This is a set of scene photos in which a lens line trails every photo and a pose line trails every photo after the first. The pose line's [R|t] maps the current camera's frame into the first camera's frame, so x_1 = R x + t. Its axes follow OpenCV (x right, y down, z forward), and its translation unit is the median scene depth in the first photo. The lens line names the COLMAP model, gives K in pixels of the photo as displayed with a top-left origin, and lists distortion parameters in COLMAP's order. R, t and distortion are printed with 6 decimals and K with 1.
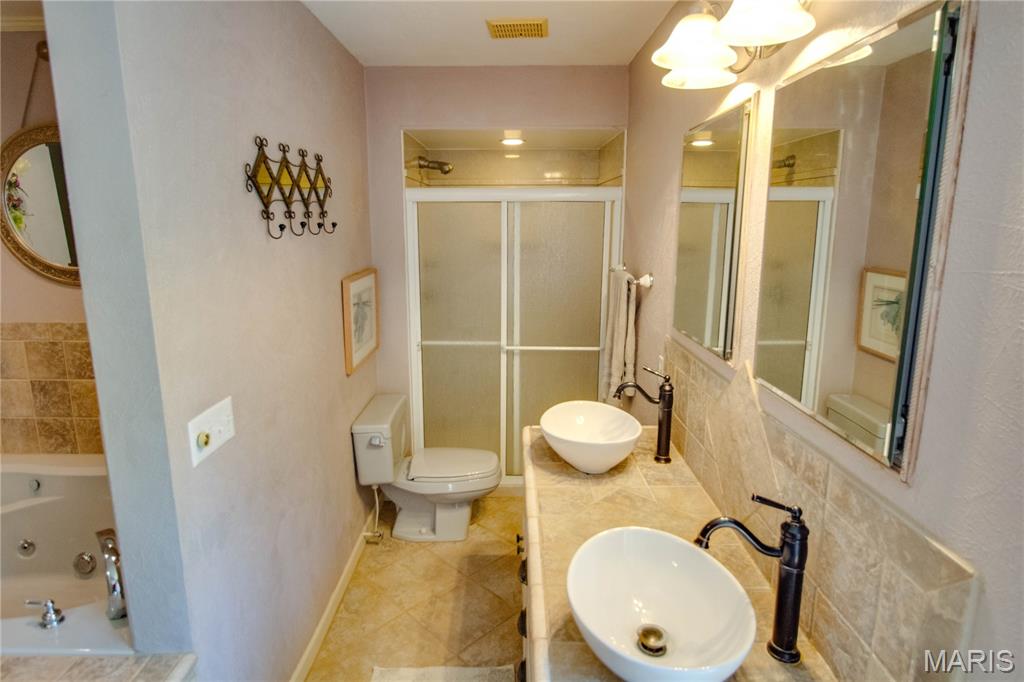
lens RADIAL K [[584.5, 0, 508.1], [0, 584.5, 336.9], [0, 0, 1]] dist [0.002696, -0.000543]
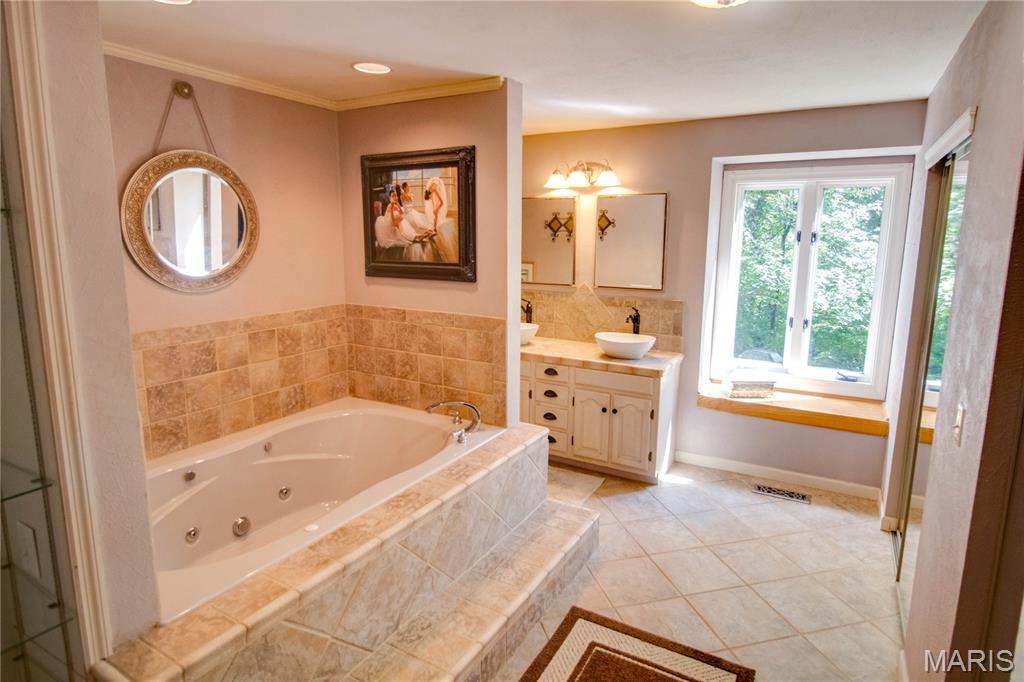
lens RADIAL K [[584.5, 0, 511.8], [0, 584.5, 338.8], [0, 0, 1]] dist [0.002696, -0.000543]
pose [[0.469881, -0.147265, 0.870359, -1.415103], [0.163661, 0.983425, 0.078041, 0.013606], [-0.867425, 0.105774, 0.486194, -0.078248]]
